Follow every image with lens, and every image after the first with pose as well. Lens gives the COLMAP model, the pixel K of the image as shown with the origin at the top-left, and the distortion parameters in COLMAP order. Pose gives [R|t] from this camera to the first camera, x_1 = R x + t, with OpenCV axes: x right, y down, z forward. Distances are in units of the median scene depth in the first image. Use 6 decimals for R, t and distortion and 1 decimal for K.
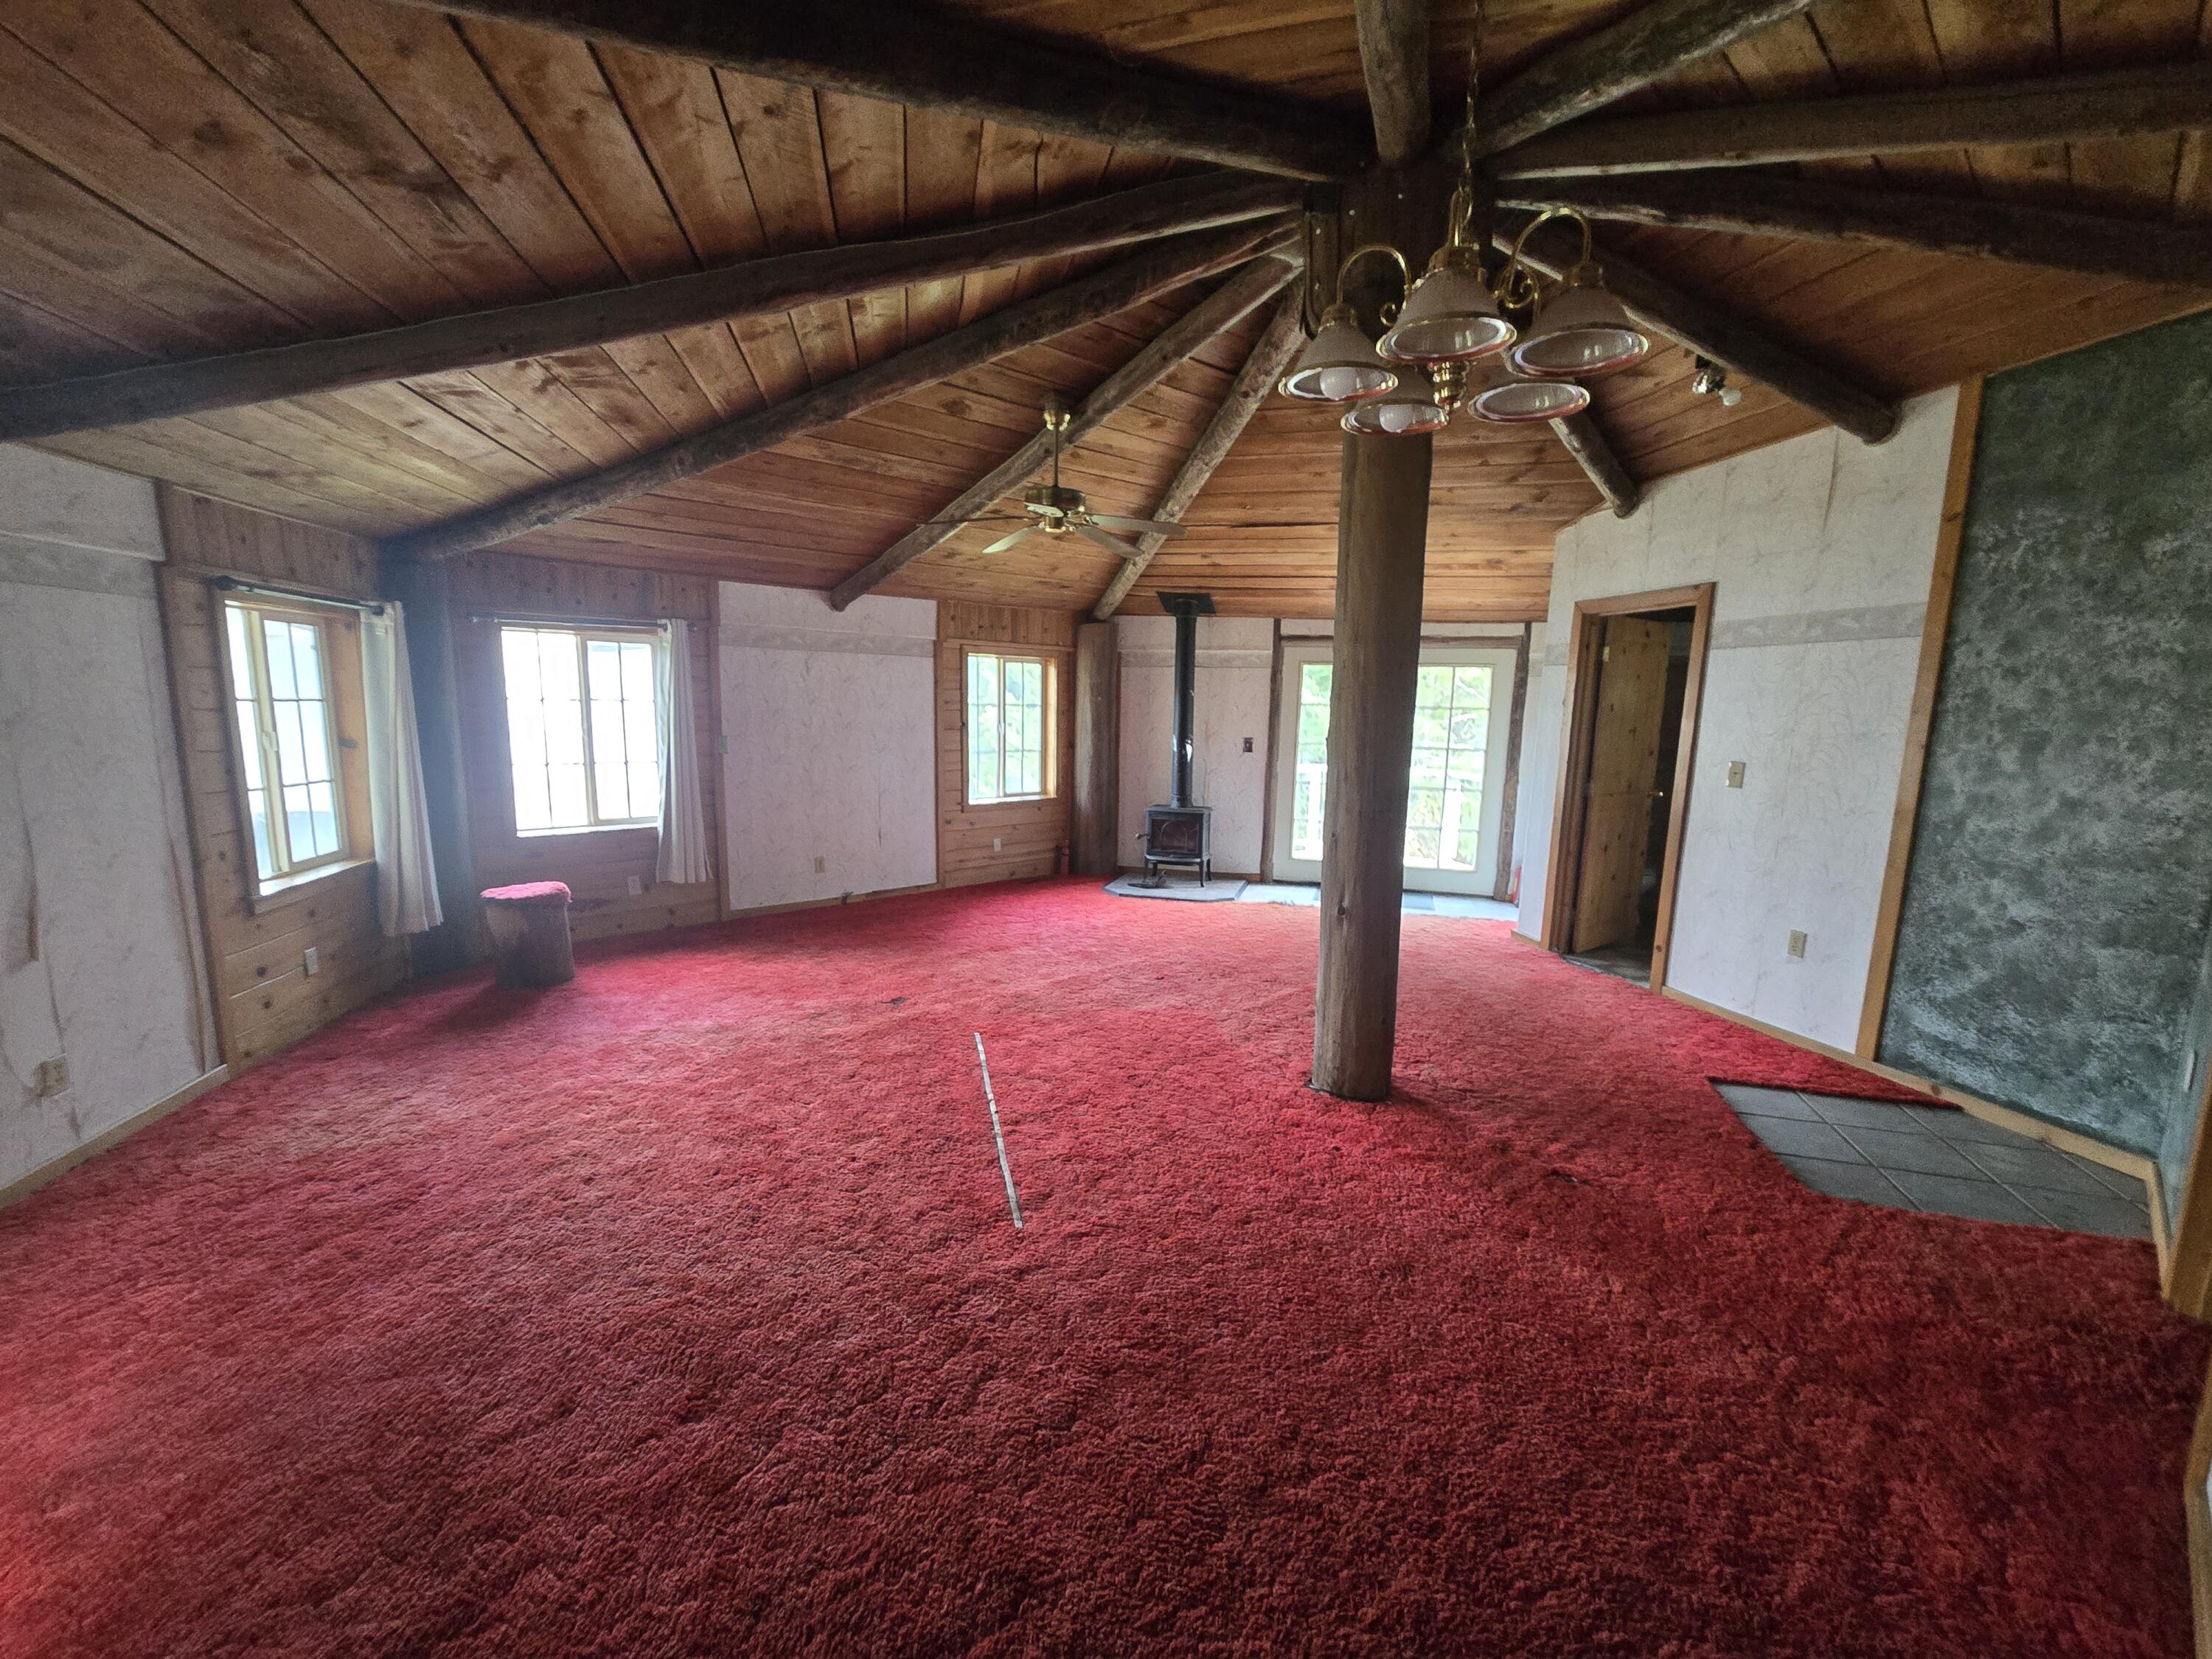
lens RADIAL K [[900.7, 0, 1098.7], [0, 900.7, 832.5], [0, 0, 1]] dist [0.000768, 0.000507]
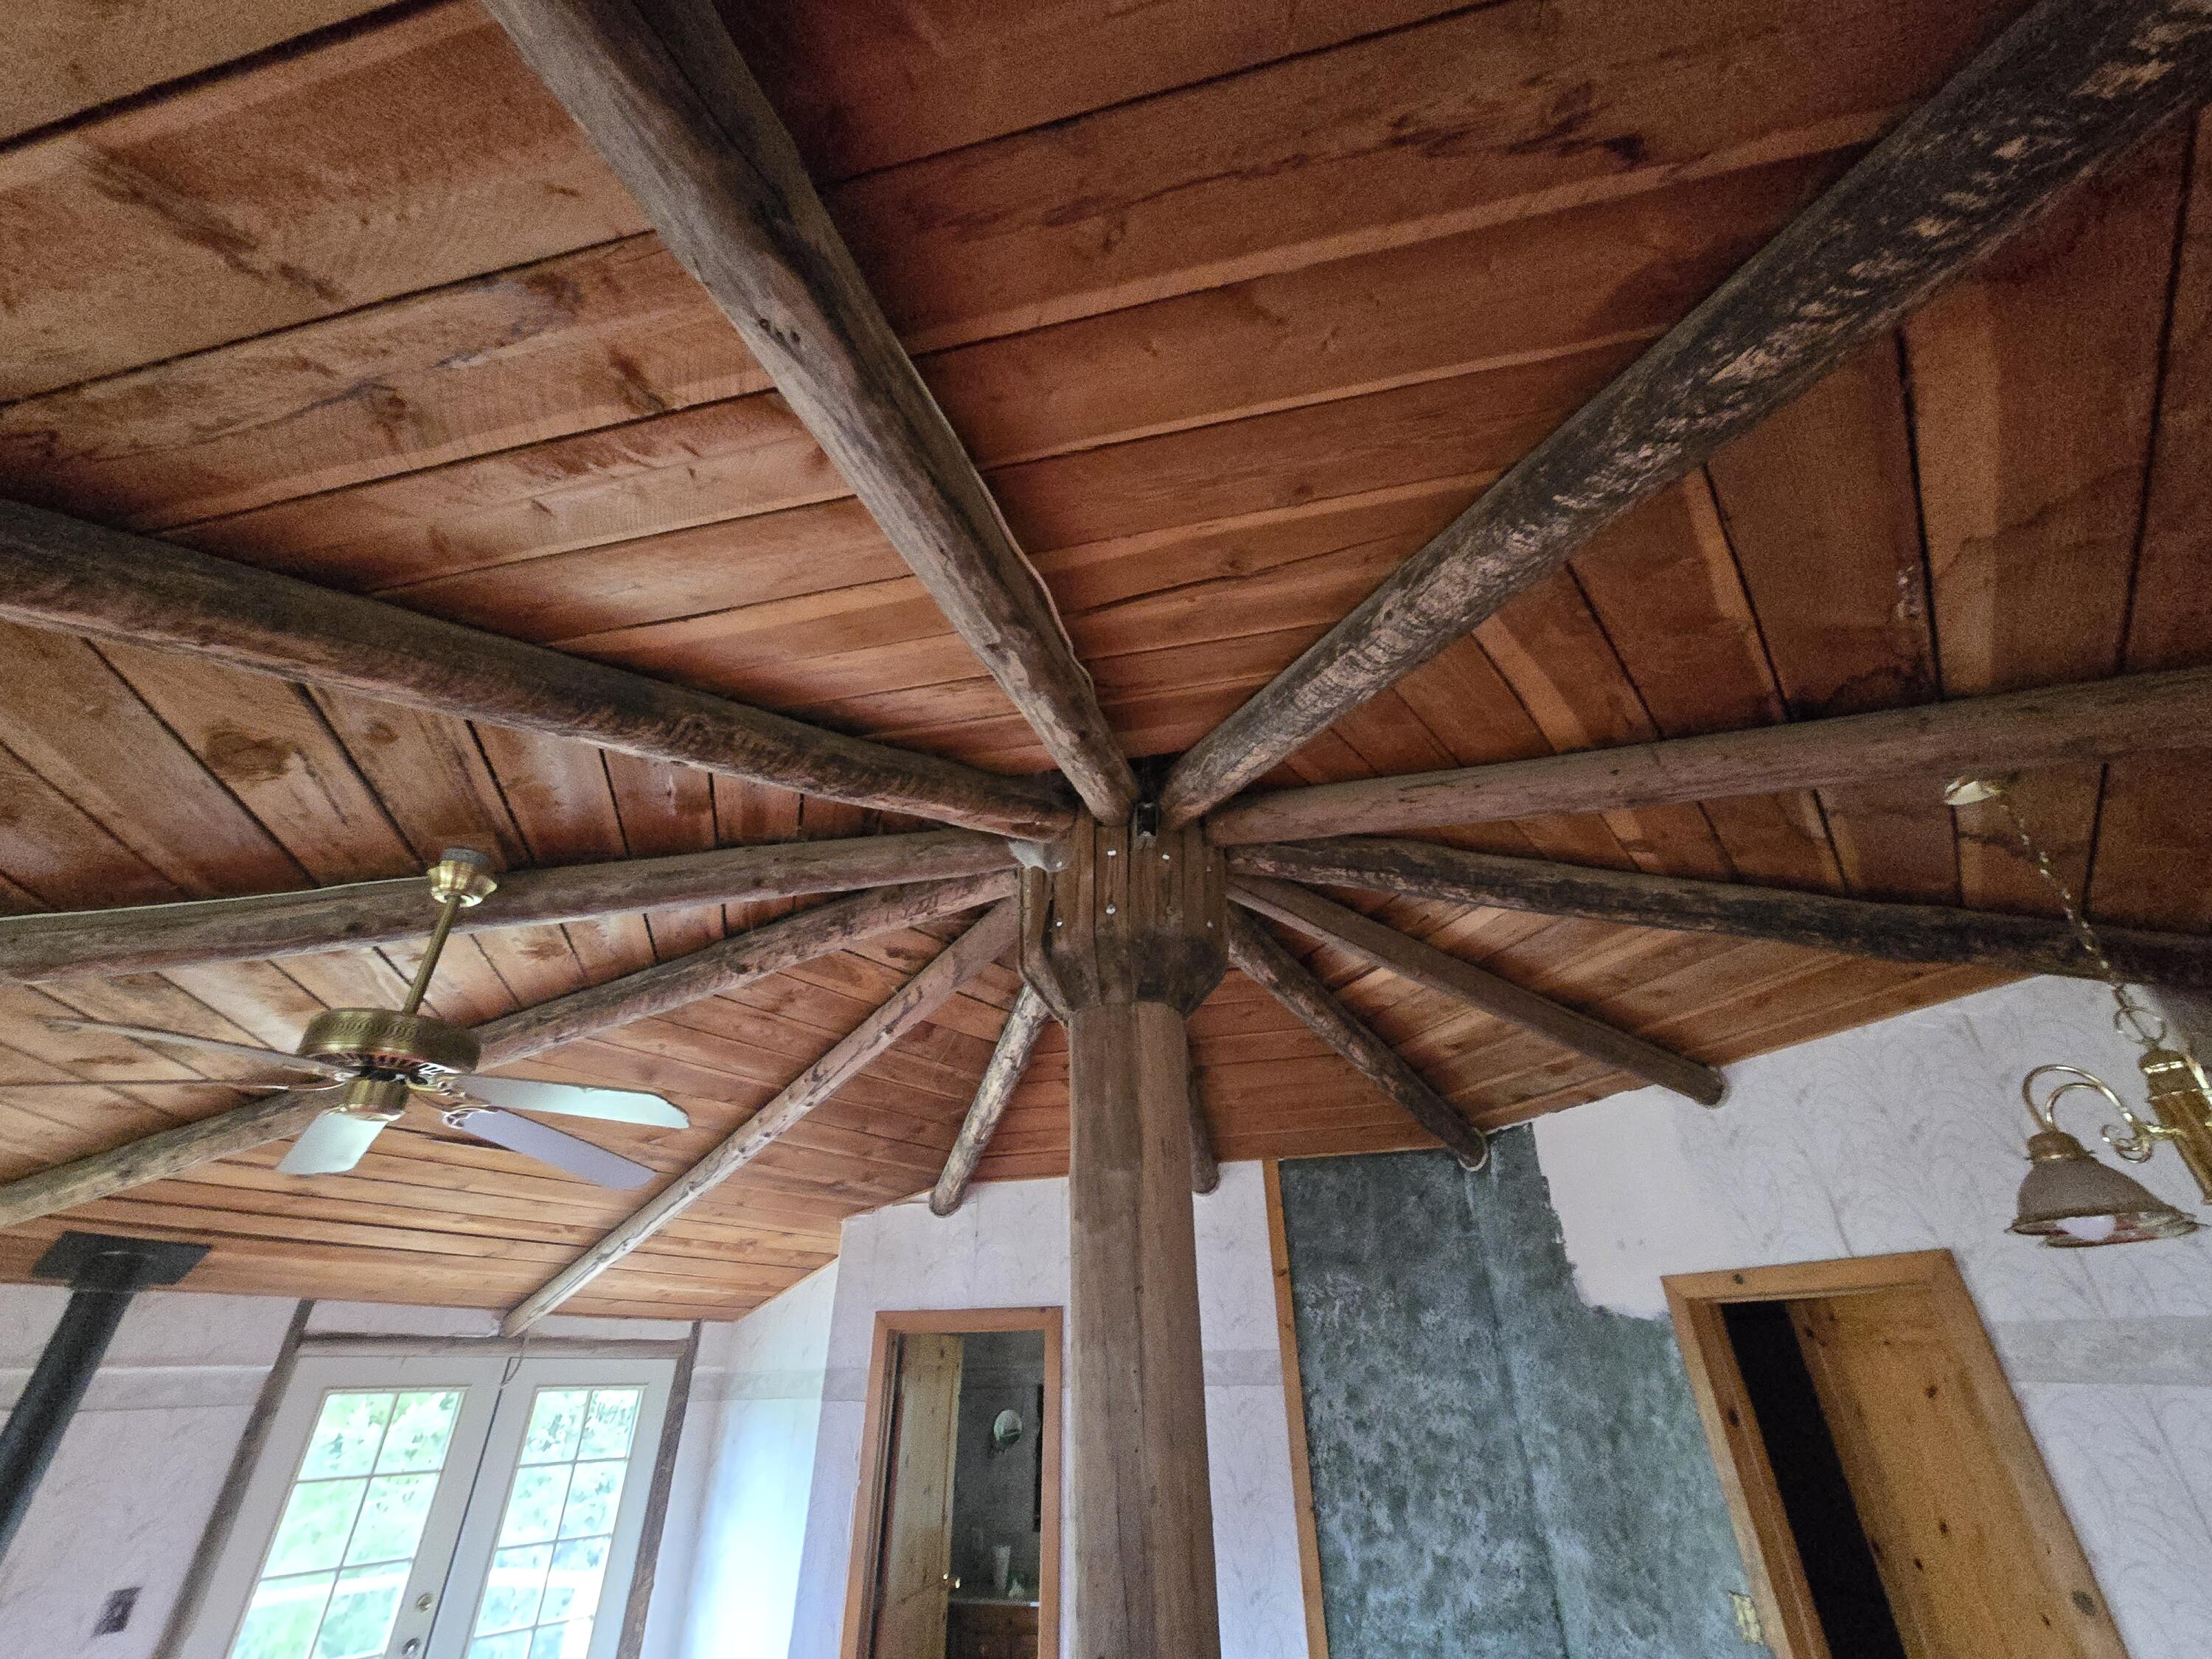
lens RADIAL K [[900.7, 0, 1104.7], [0, 900.7, 842.6], [0, 0, 1]] dist [0.000768, 0.000507]
pose [[0.402843, 0.443111, 0.800856, -0.372075], [0.151534, 0.830630, -0.535809, -0.224010], [-0.902637, 0.337205, 0.267467, 0.719789]]
